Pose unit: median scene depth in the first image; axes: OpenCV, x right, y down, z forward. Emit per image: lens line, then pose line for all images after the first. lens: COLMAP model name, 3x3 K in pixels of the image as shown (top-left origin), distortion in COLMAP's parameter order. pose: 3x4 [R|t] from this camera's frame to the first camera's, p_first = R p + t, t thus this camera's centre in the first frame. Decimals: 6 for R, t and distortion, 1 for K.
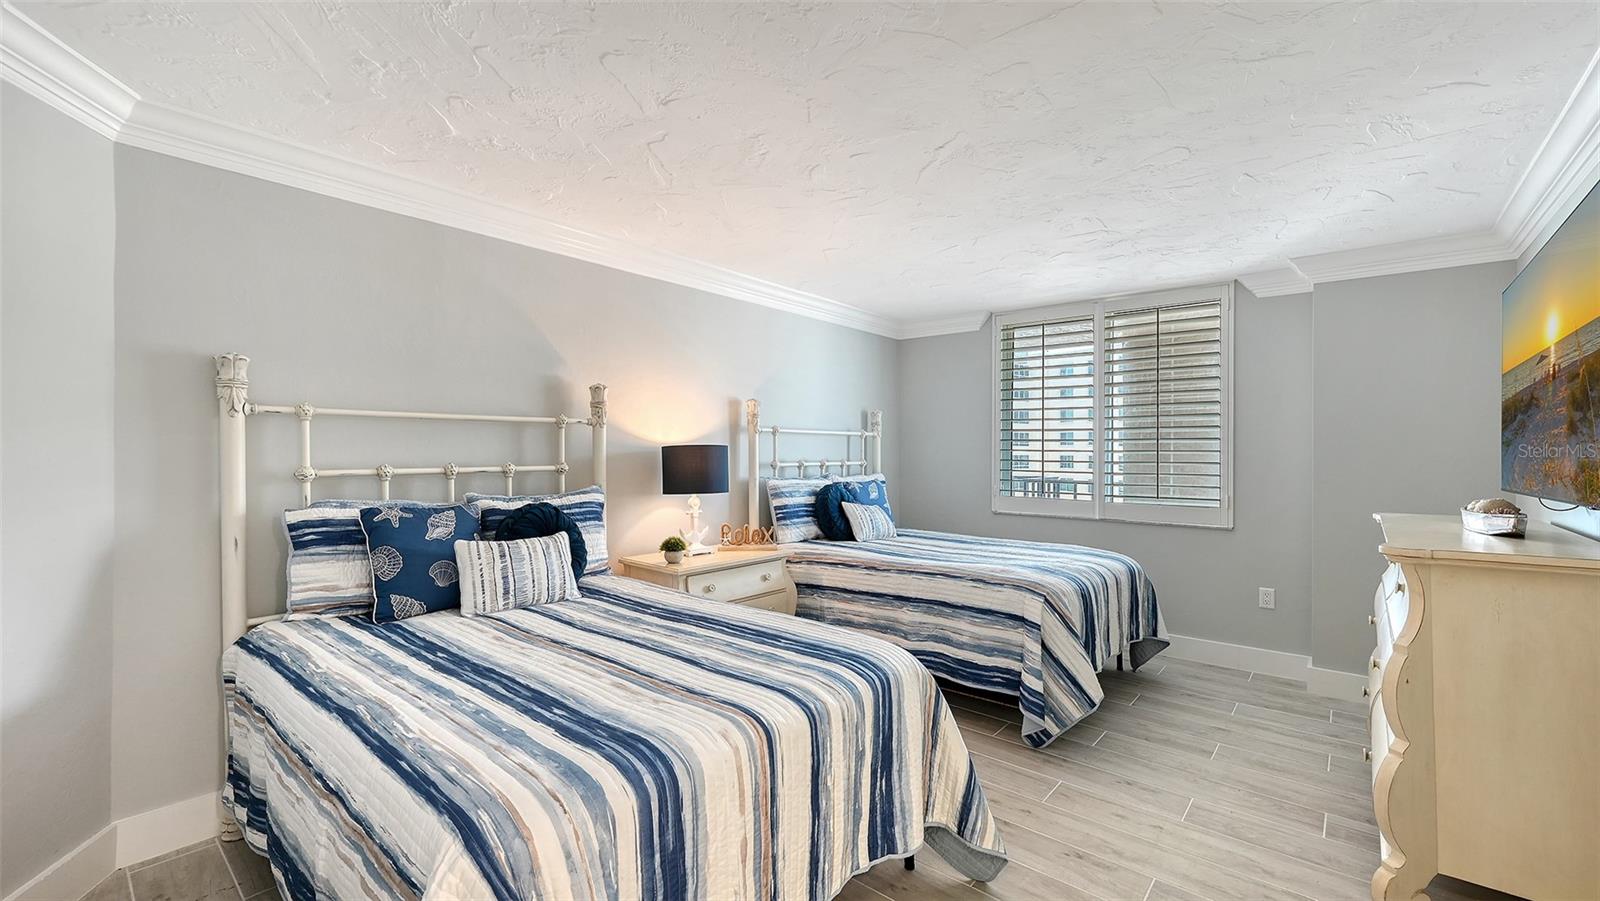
lens RADIAL K [[634.7, 0, 804.8], [0, 634.7, 456.0], [0, 0, 1]] dist [-0.000359, -0.000067]
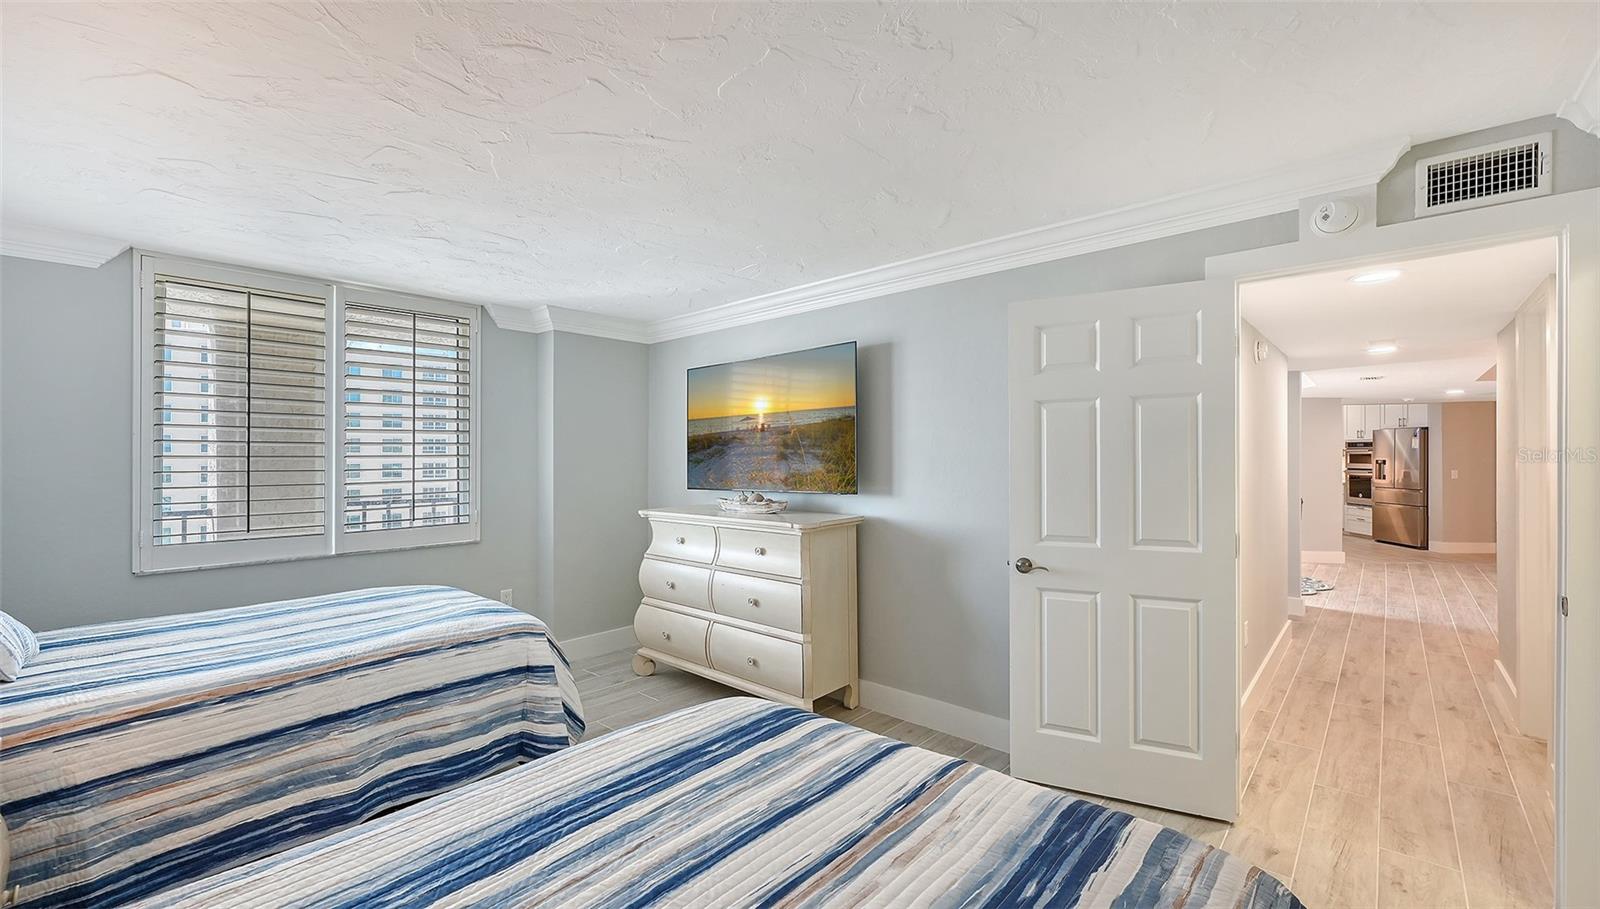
lens RADIAL K [[650.5, 0, 798.2], [0, 650.5, 457.8], [0, 0, 1]] dist [-0.000165, 0.000085]
pose [[0.039552, -0.007552, 0.999189, -0.631198], [0.016114, 0.999846, 0.006919, -0.037706], [-0.999088, 0.015827, 0.039667, 0.704872]]
